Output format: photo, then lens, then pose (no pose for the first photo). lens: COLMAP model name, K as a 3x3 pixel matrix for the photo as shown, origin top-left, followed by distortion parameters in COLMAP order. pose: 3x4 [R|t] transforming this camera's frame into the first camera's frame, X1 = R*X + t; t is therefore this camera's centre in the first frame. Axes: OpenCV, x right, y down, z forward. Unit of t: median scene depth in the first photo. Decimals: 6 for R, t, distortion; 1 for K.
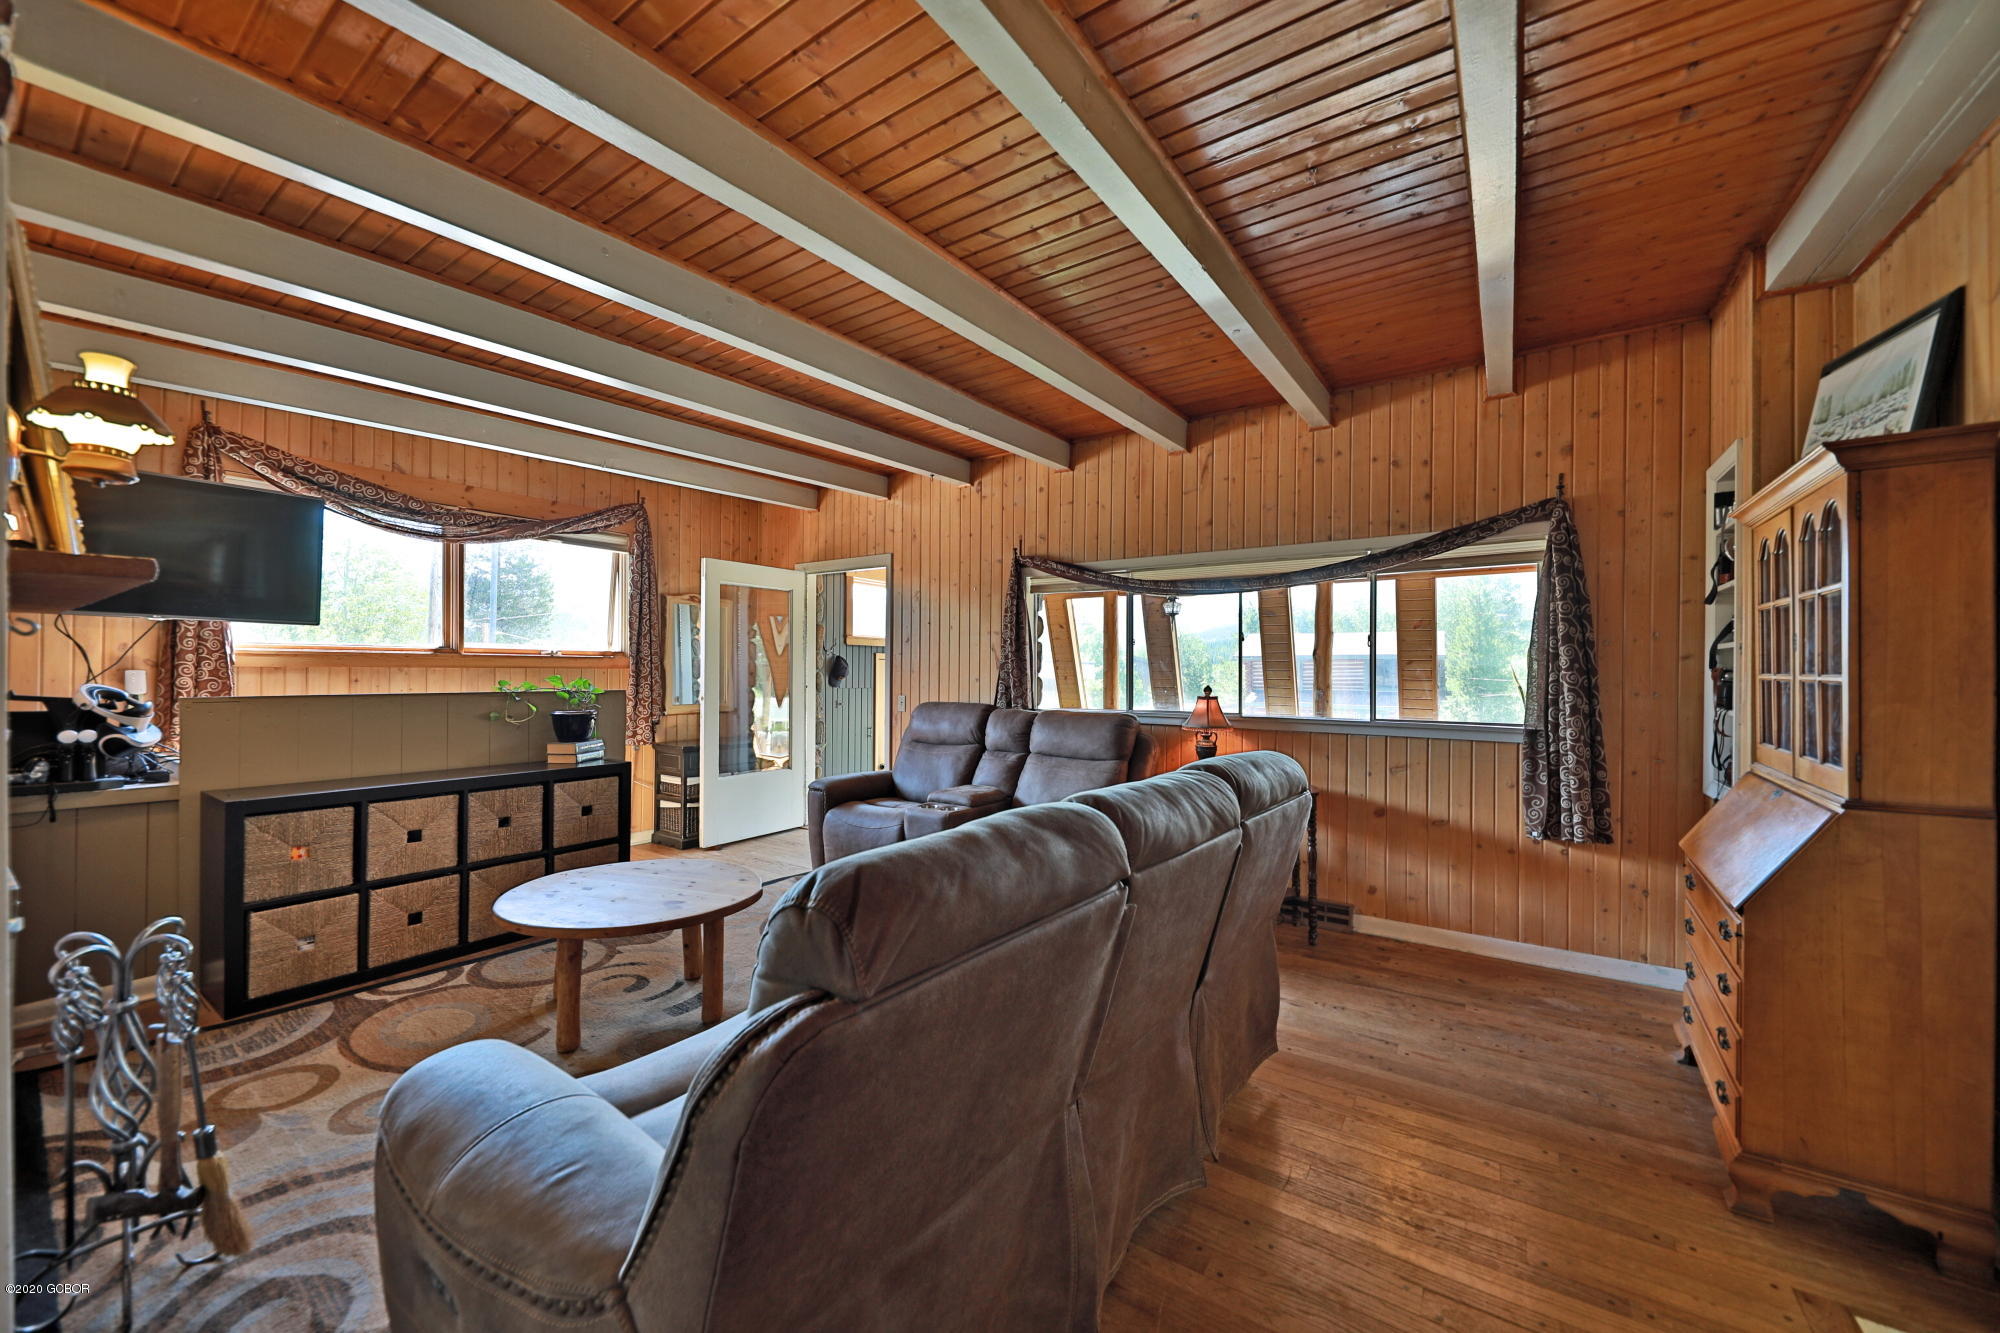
lens RADIAL K [[732.1, 0, 1000.9], [0, 732.1, 673.7], [0, 0, 1]] dist [0.019341, -0.010081]
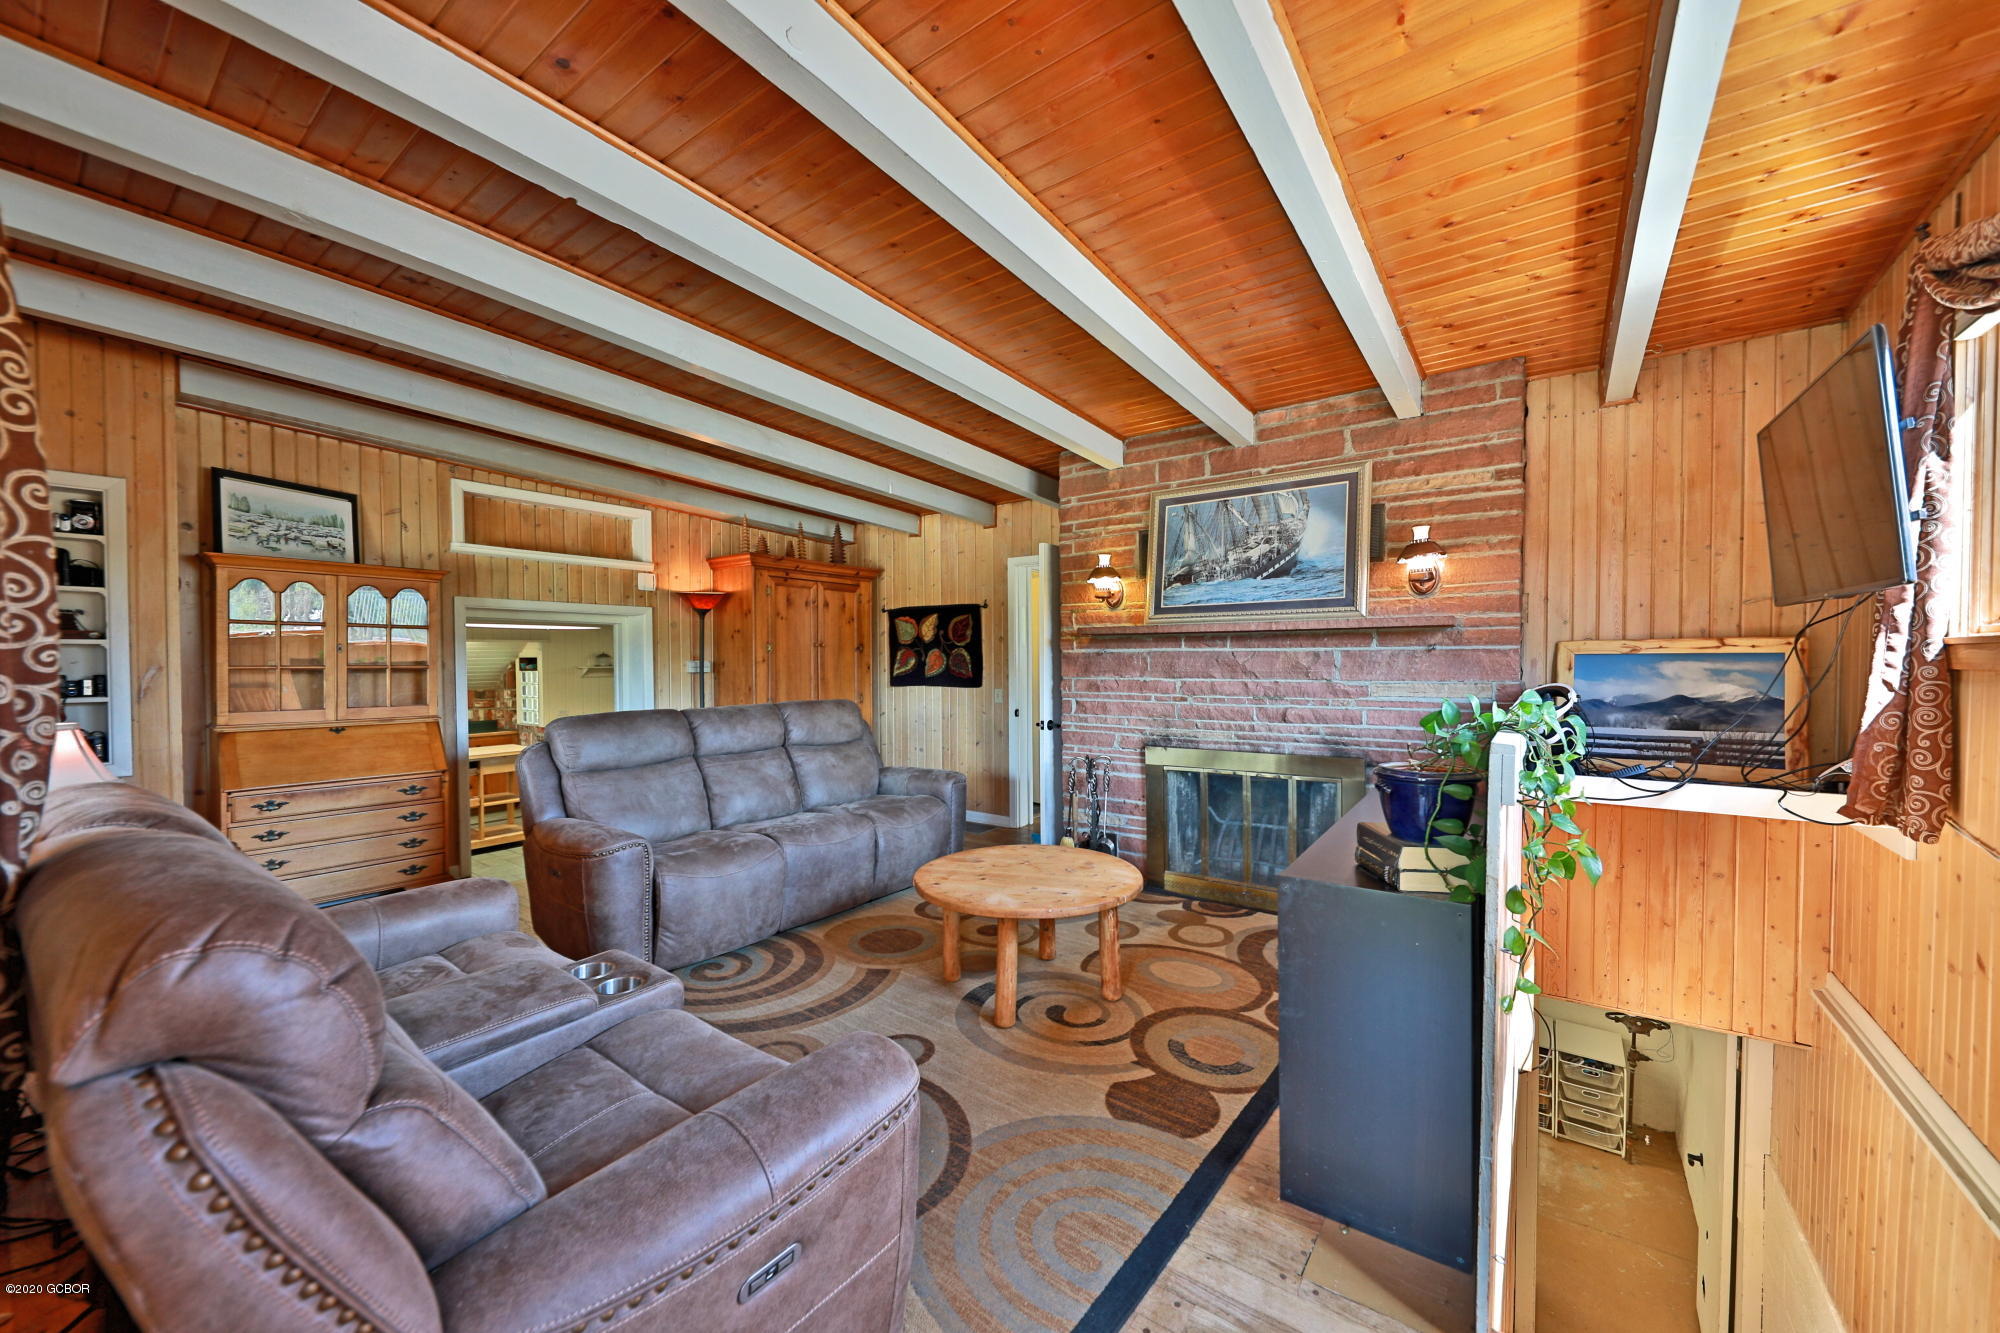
lens RADIAL K [[732.1, 0, 1000.9], [0, 732.1, 673.7], [0, 0, 1]] dist [0.019341, -0.010081]
pose [[-0.999709, -0.000048, 0.024133, -0.393356], [0.000601, 0.999639, 0.026859, -0.022283], [-0.024125, 0.026866, -0.999348, 1.685078]]
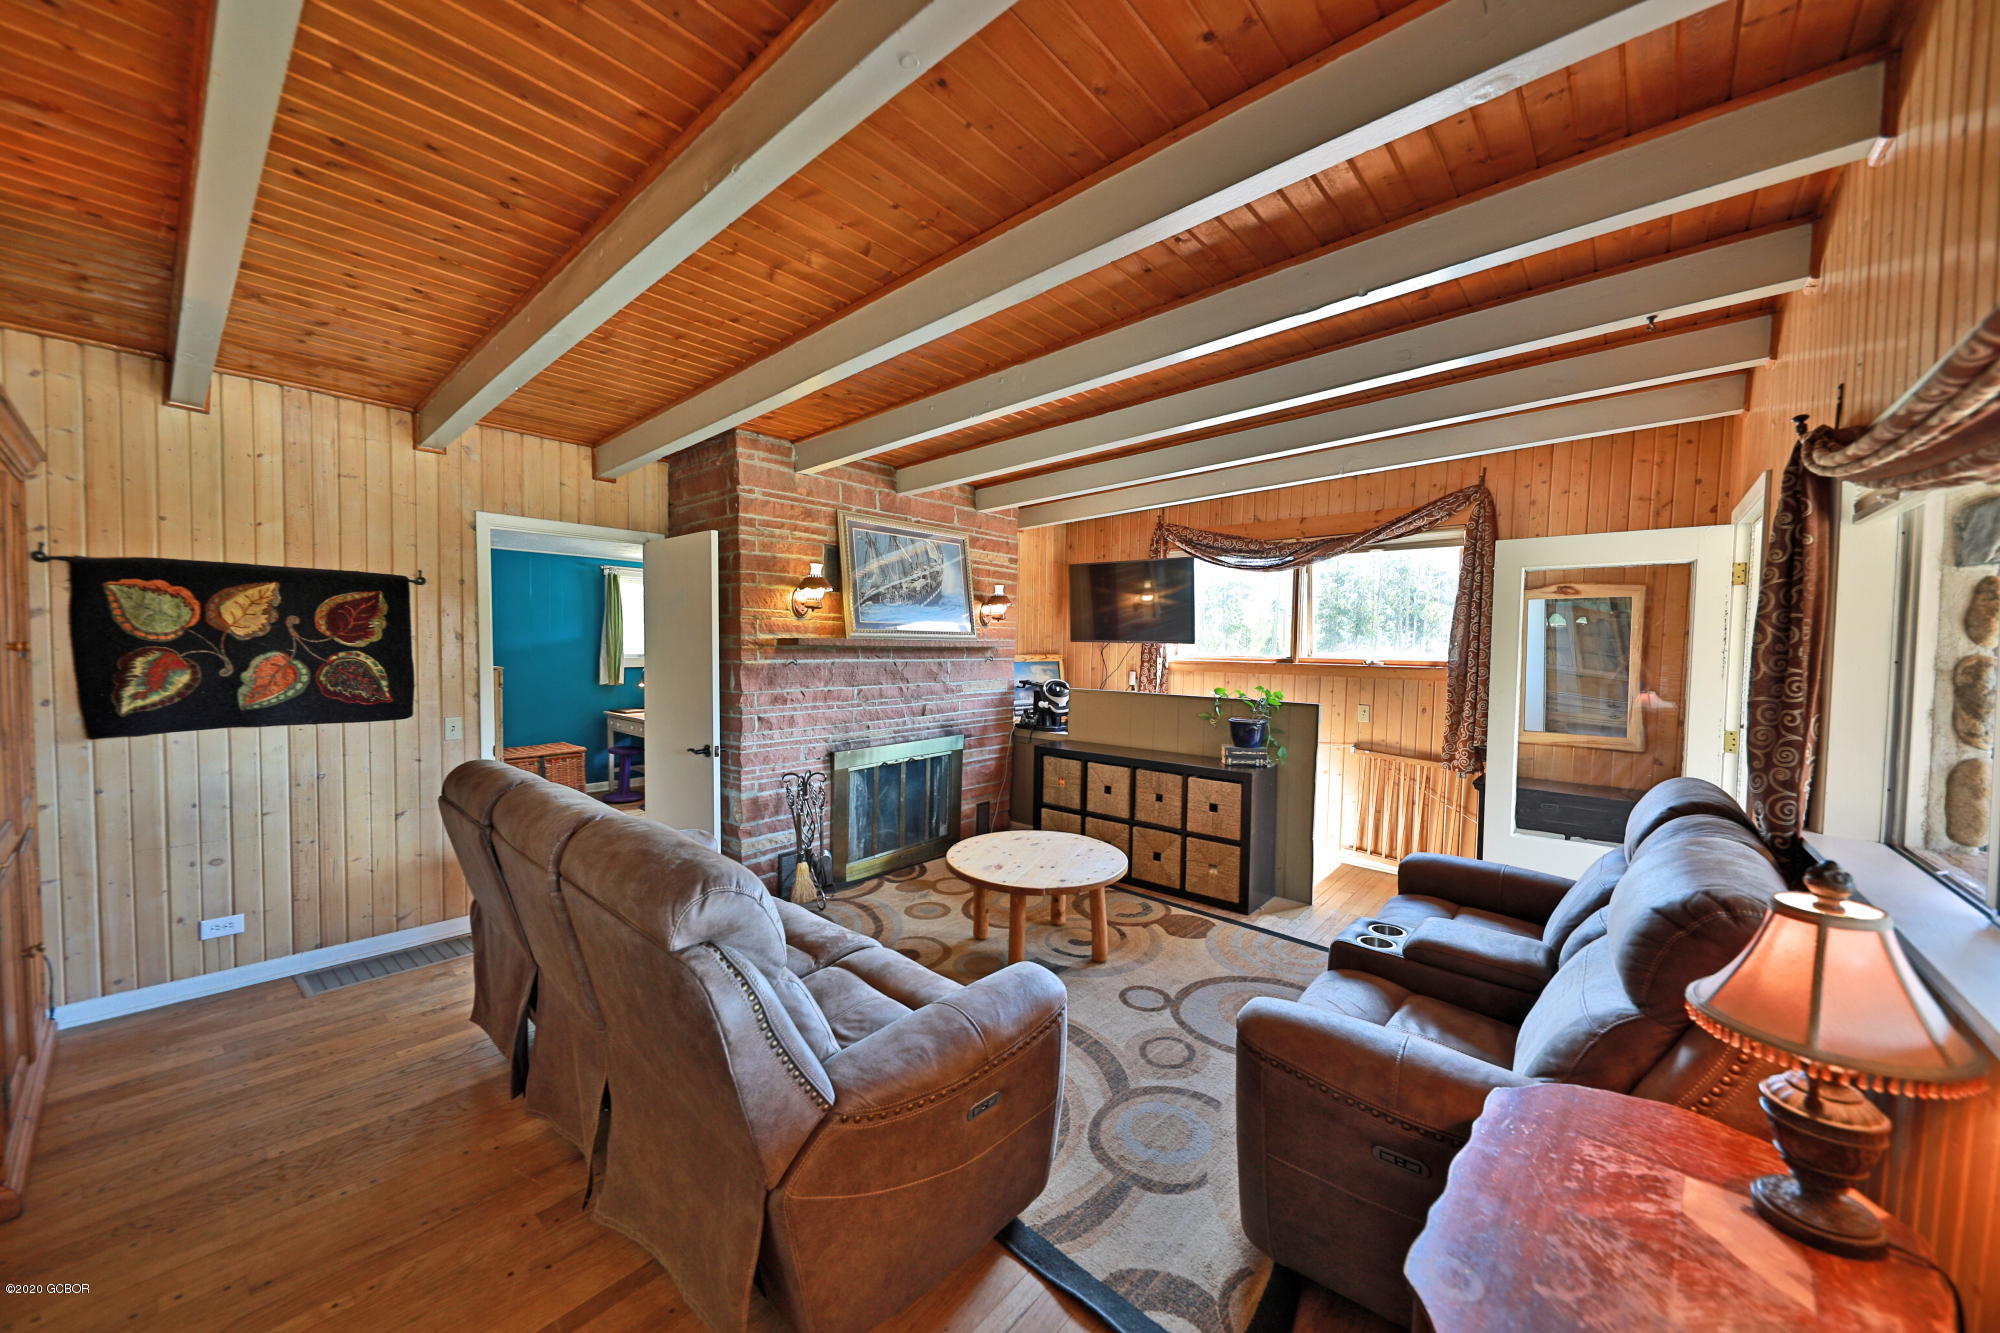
lens RADIAL K [[732.1, 0, 1000.9], [0, 732.1, 673.7], [0, 0, 1]] dist [0.019341, -0.010081]
pose [[-0.108997, 0.034676, -0.993437, 0.637537], [-0.018589, 0.999146, 0.036915, -0.059375], [0.993868, 0.022490, -0.108259, 0.875771]]
